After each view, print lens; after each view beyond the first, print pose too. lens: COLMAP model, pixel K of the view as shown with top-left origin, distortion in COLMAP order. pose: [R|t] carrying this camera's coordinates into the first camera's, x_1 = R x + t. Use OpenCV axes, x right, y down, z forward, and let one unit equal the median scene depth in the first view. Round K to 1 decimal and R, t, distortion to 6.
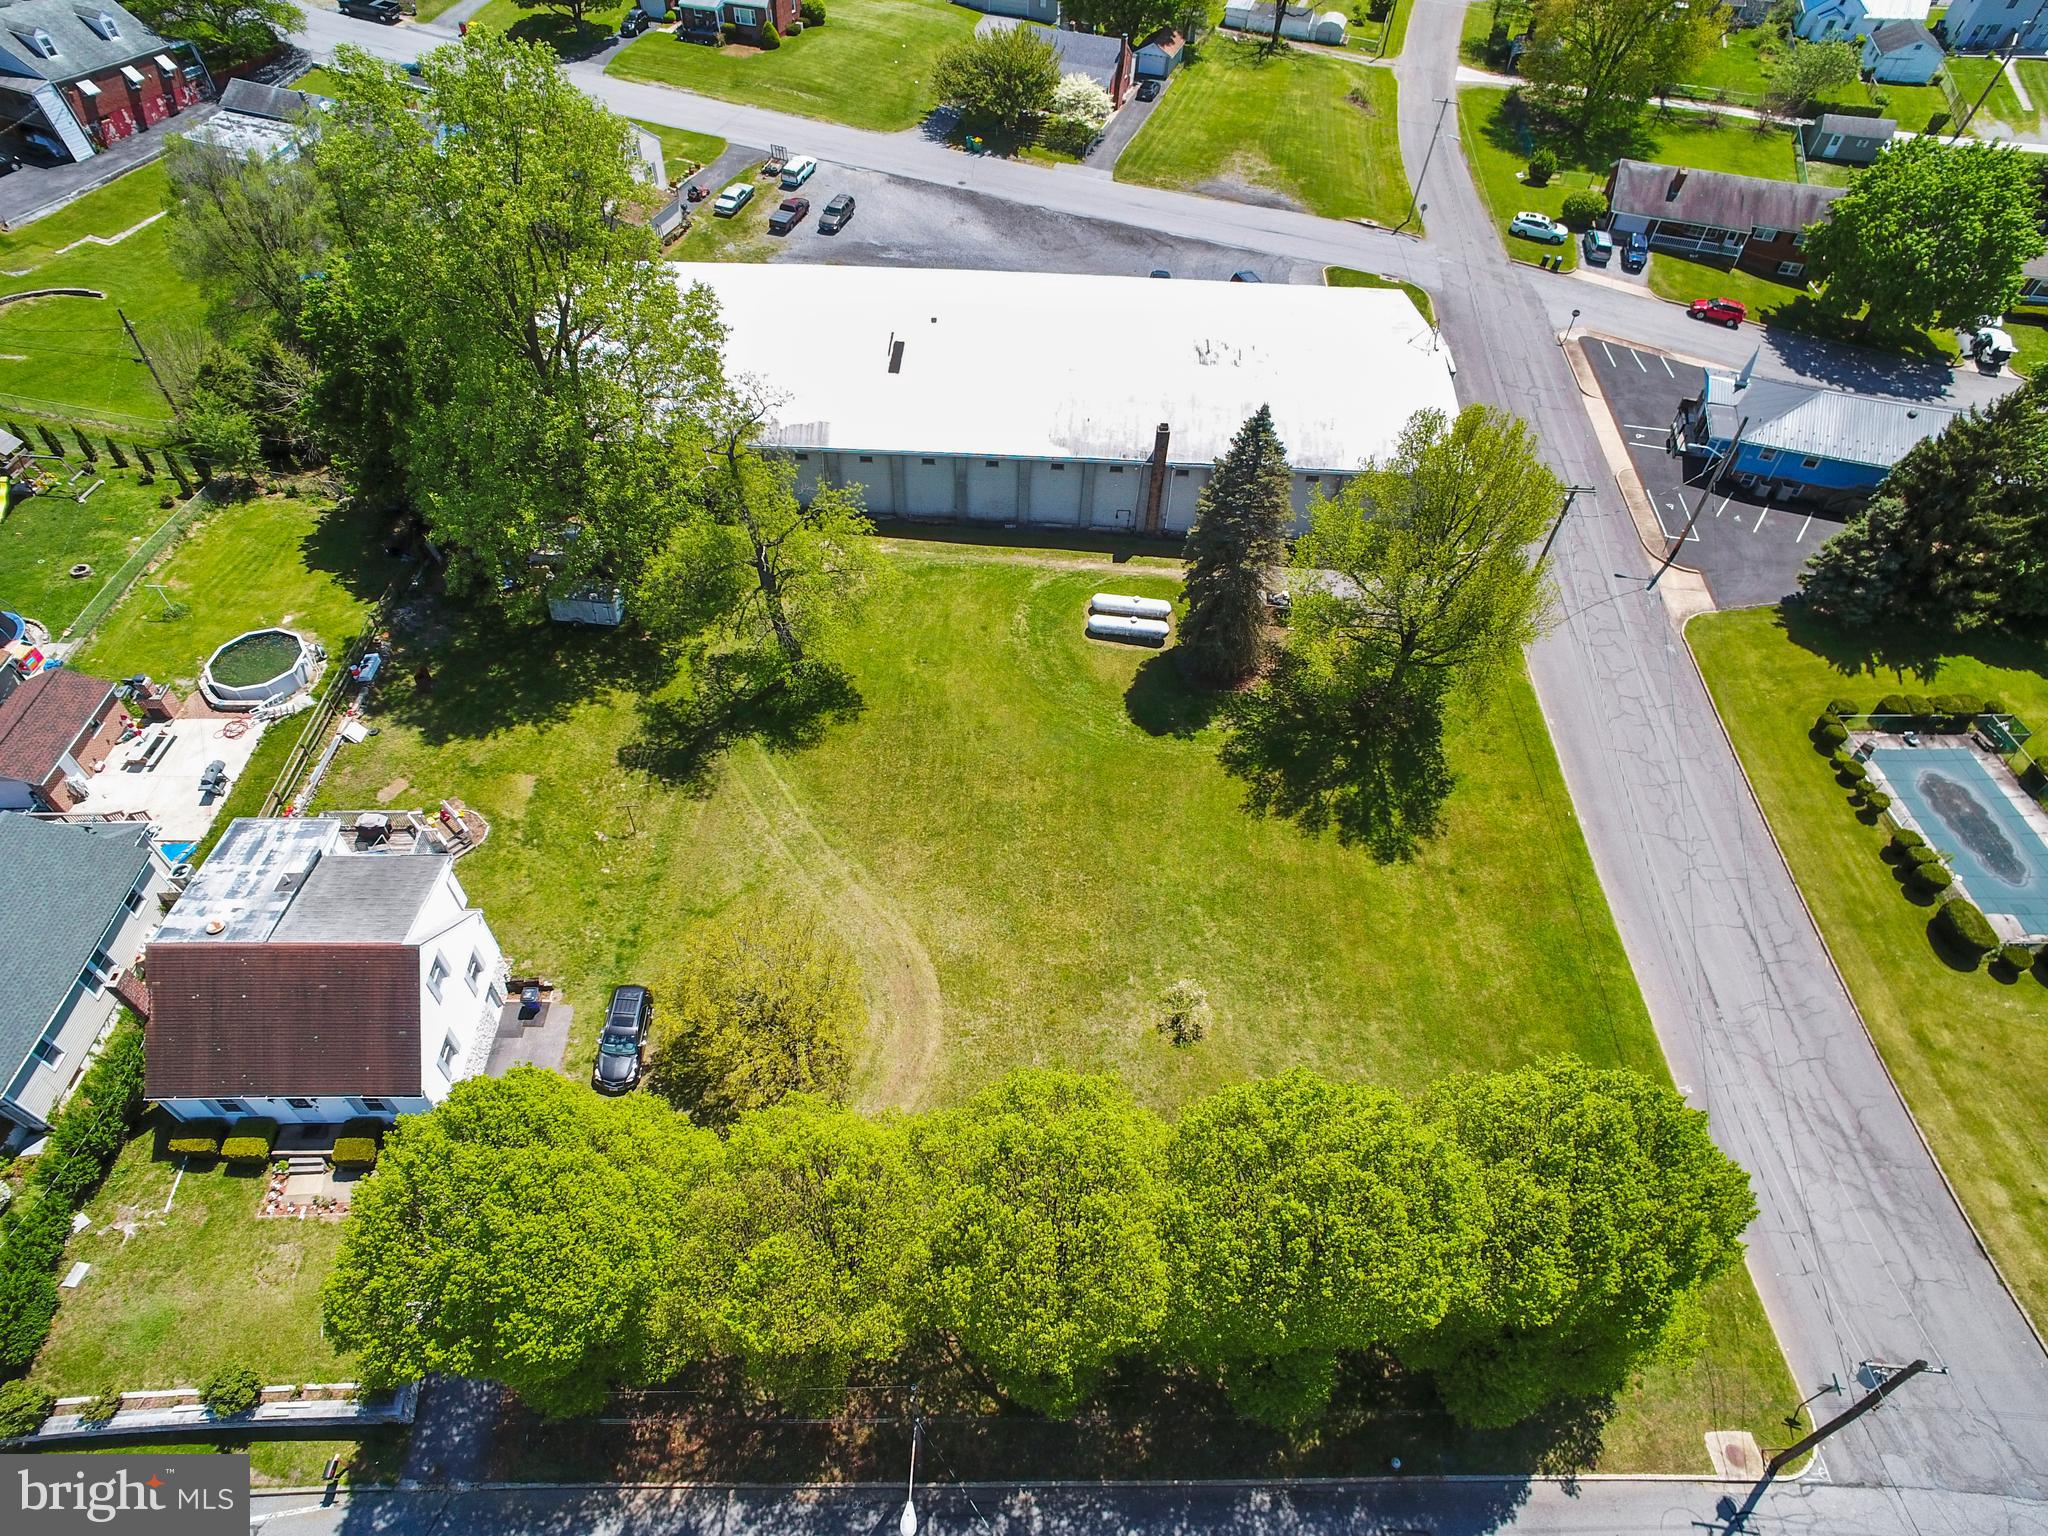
lens RADIAL K [[1188.5, 0, 1016.3], [0, 1188.5, 773.0], [0, 0, 1]] dist [-0.094778, 0.078620]
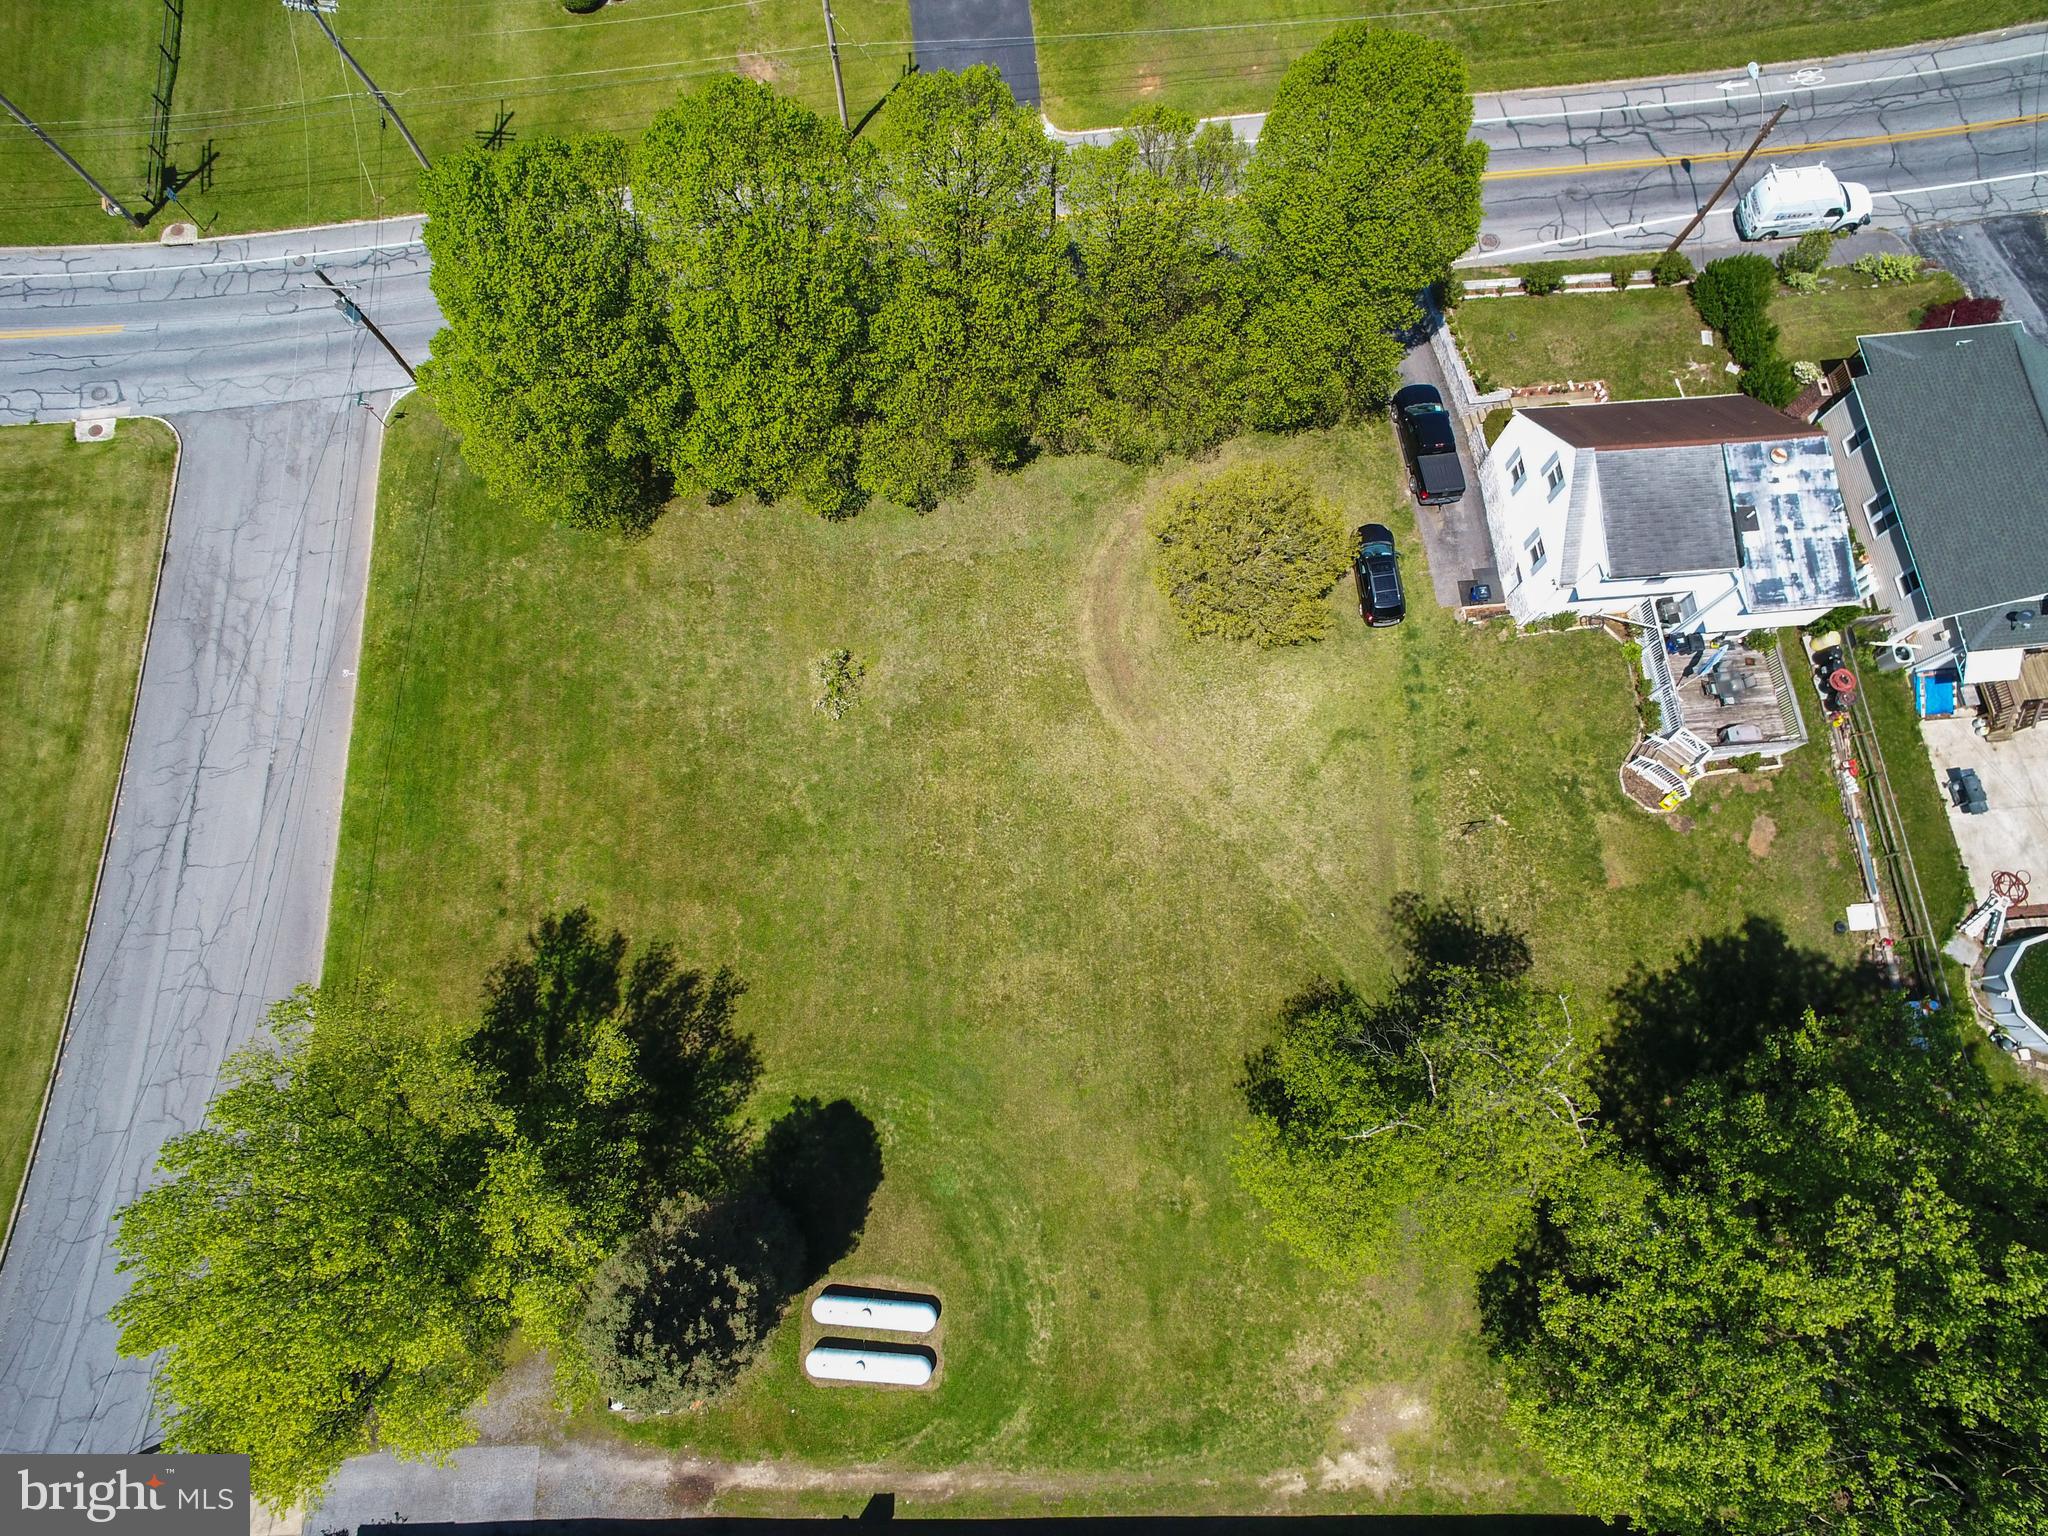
lens RADIAL K [[1188.5, 0, 1016.3], [0, 1188.5, 773.0], [0, 0, 1]] dist [-0.094778, 0.078620]
pose [[-0.997635, 0.052646, -0.044201, 0.034247], [-0.065445, -0.530724, 0.845014, -0.588428], [0.021028, 0.845908, 0.532914, 0.468236]]
